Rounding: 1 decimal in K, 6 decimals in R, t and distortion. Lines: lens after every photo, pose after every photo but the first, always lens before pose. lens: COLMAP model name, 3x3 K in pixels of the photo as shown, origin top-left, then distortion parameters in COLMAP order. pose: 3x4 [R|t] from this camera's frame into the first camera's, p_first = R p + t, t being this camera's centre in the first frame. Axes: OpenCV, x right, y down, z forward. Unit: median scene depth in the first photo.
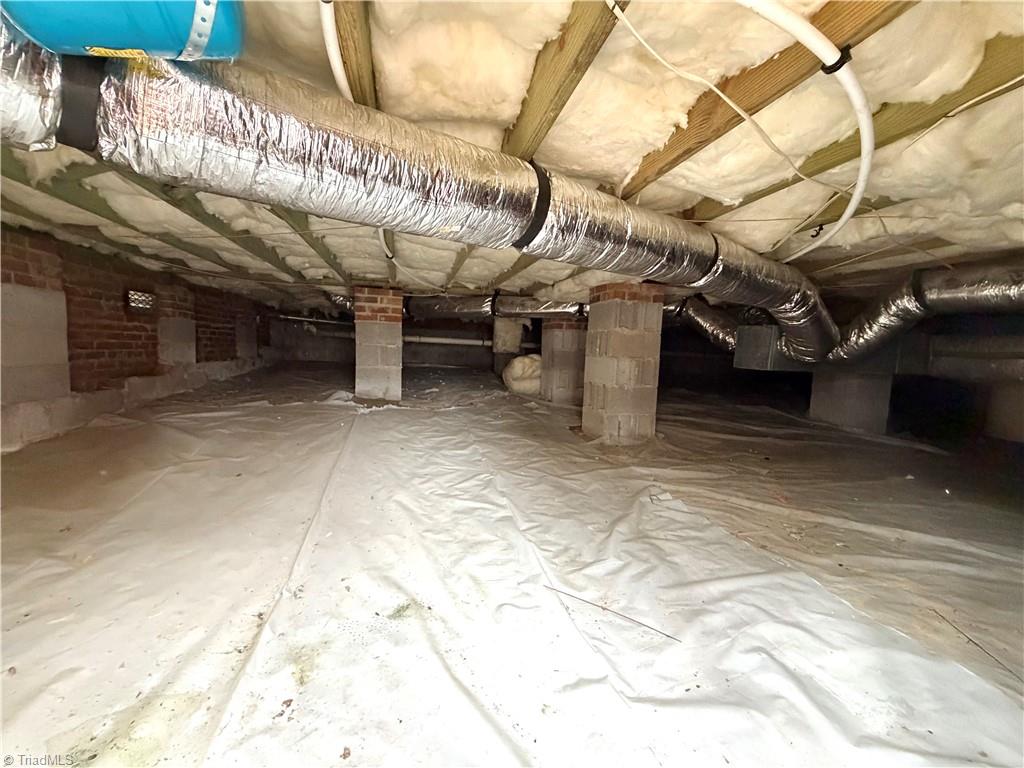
lens RADIAL K [[406.9, 0, 510.7], [0, 406.9, 384.5], [0, 0, 1]] dist [-0.000813, -0.000060]
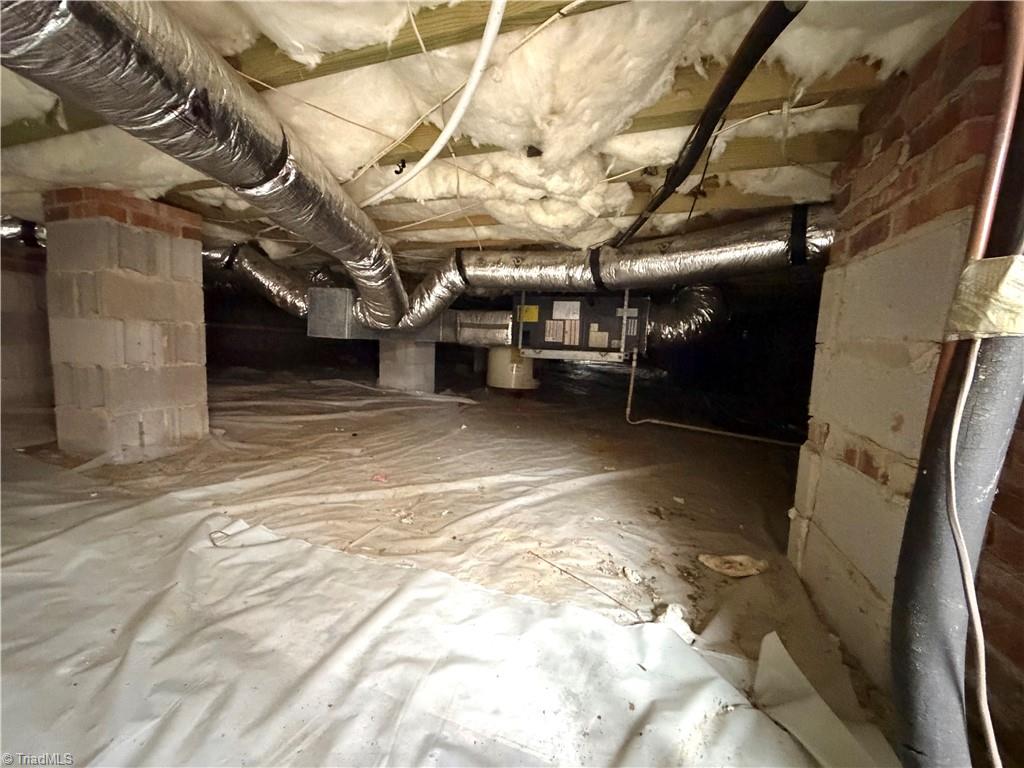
lens RADIAL K [[406.9, 0, 510.2], [0, 406.9, 384.3], [0, 0, 1]] dist [-0.000813, -0.000060]
pose [[0.552156, -0.097962, 0.827966, 0.081917], [0.053869, 0.995190, 0.081823, 0.013544], [-0.831999, -0.000578, 0.554777, 0.214442]]
